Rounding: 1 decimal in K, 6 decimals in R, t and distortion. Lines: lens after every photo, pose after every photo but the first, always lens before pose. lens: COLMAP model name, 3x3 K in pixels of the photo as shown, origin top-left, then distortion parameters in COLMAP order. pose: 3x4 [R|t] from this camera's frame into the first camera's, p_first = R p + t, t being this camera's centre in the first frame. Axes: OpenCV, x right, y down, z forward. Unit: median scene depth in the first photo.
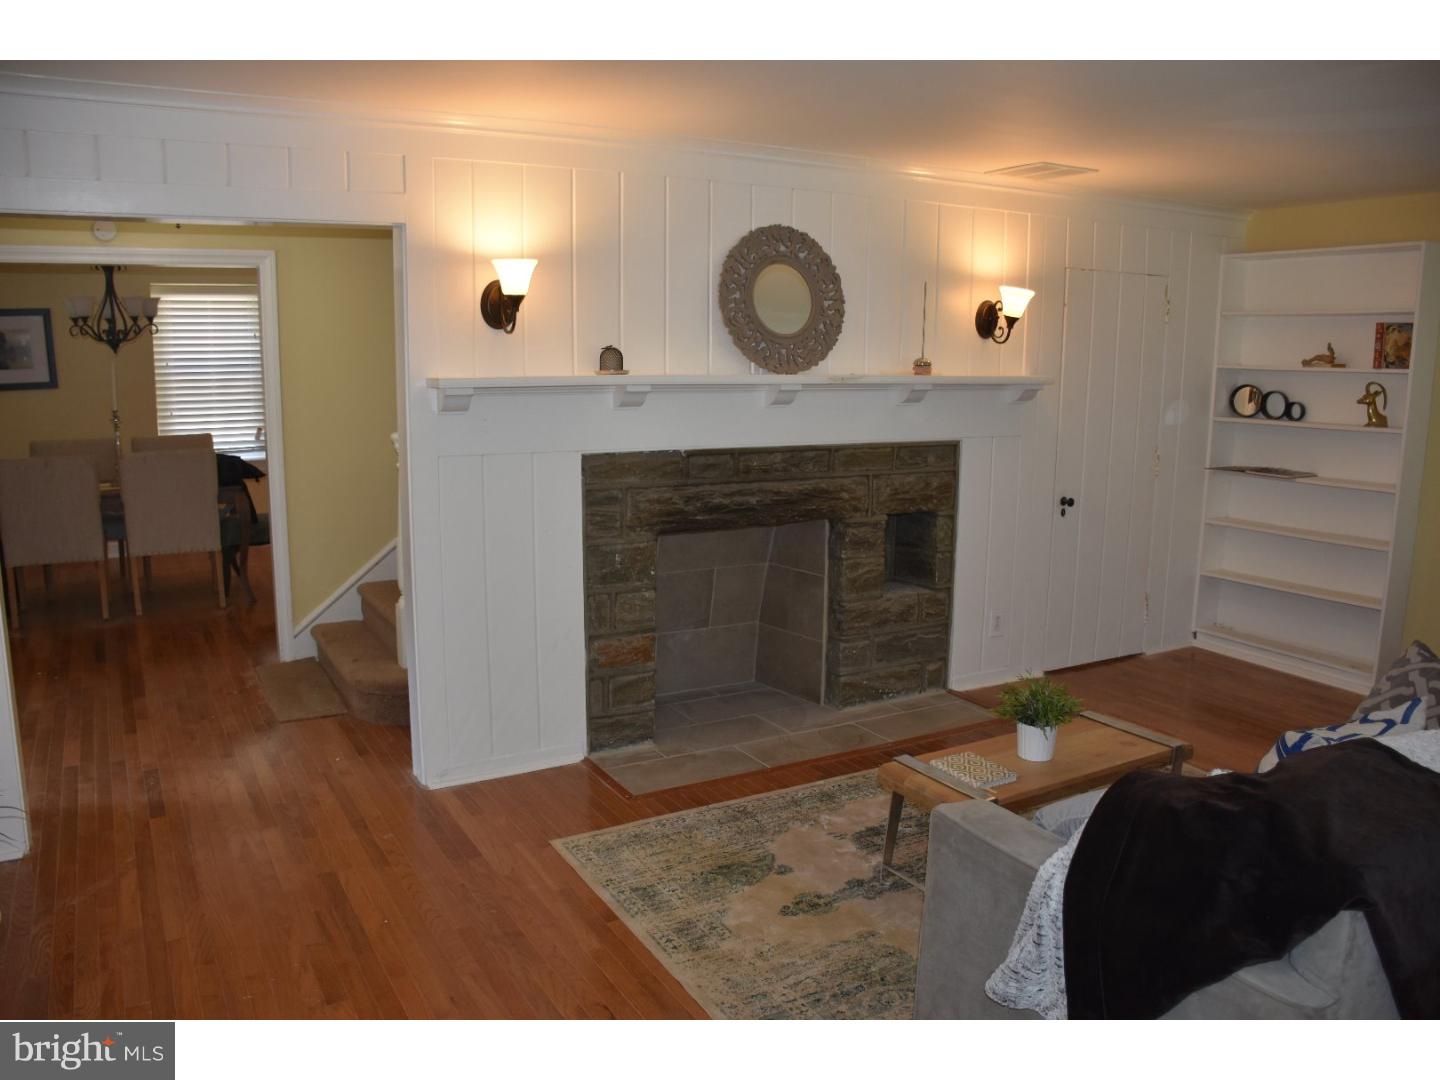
lens RADIAL K [[1147.6, 0, 721.6], [0, 1147.6, 540.3], [0, 0, 1]] dist [-0.061347, 0.034385]
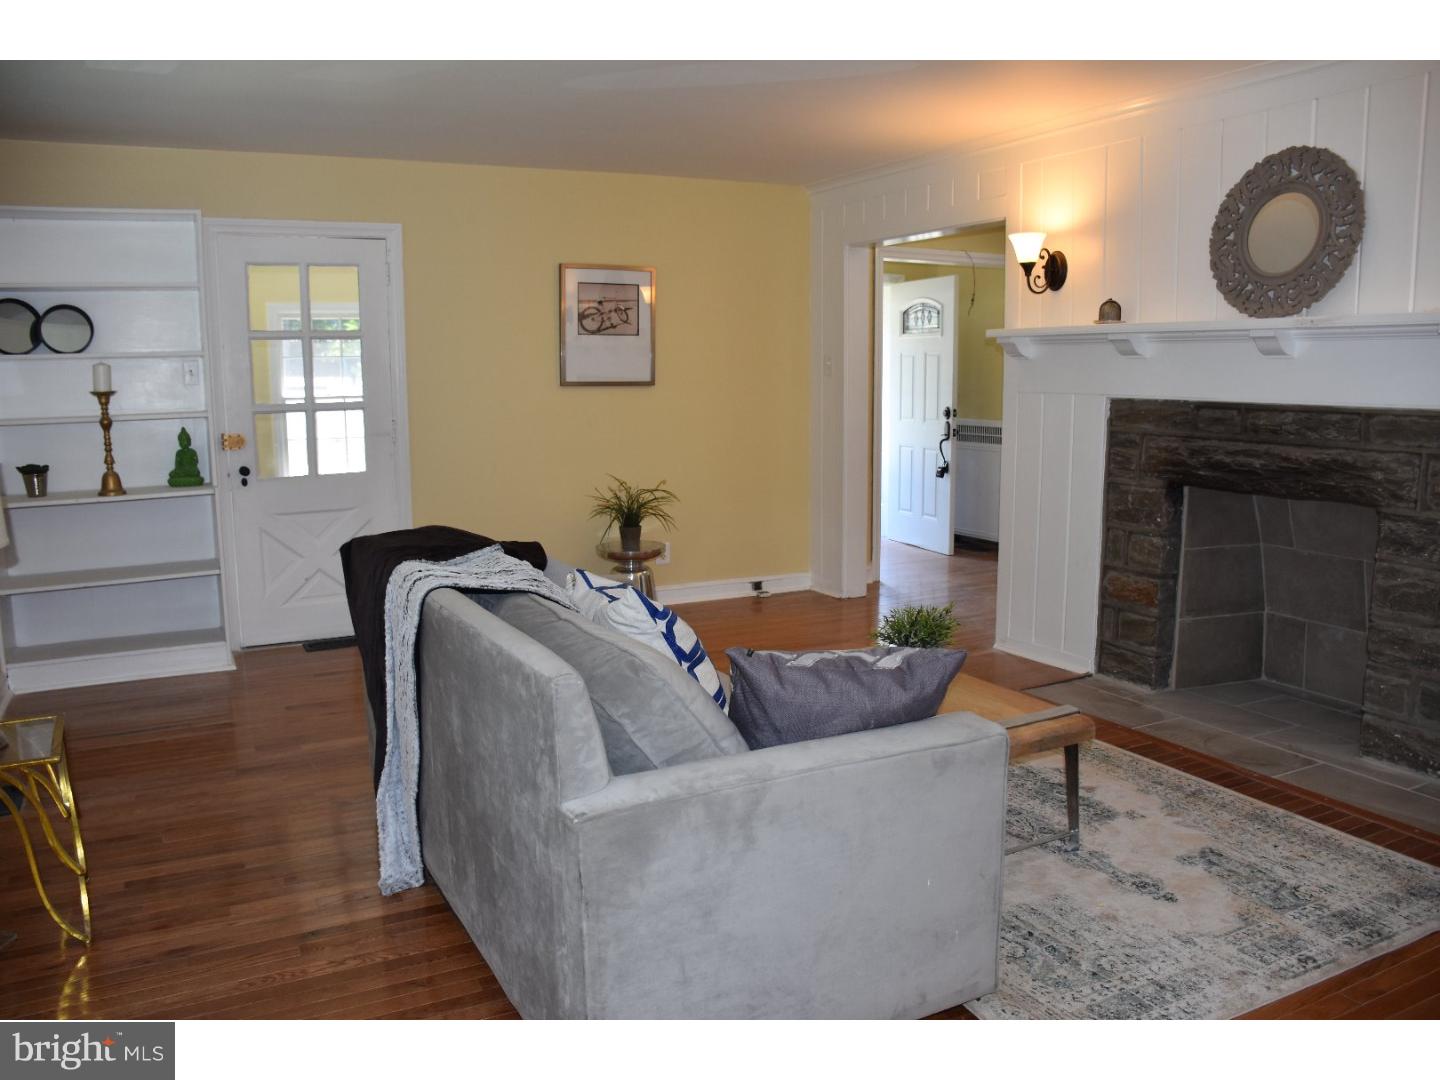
lens RADIAL K [[1147.6, 0, 719.4], [0, 1147.6, 536.9], [0, 0, 1]] dist [-0.061347, 0.034385]
pose [[-0.039273, 0.137086, -0.989780, 0.943423], [-0.166366, 0.975822, 0.141754, -0.034961], [0.985282, 0.170233, -0.015517, 0.623872]]
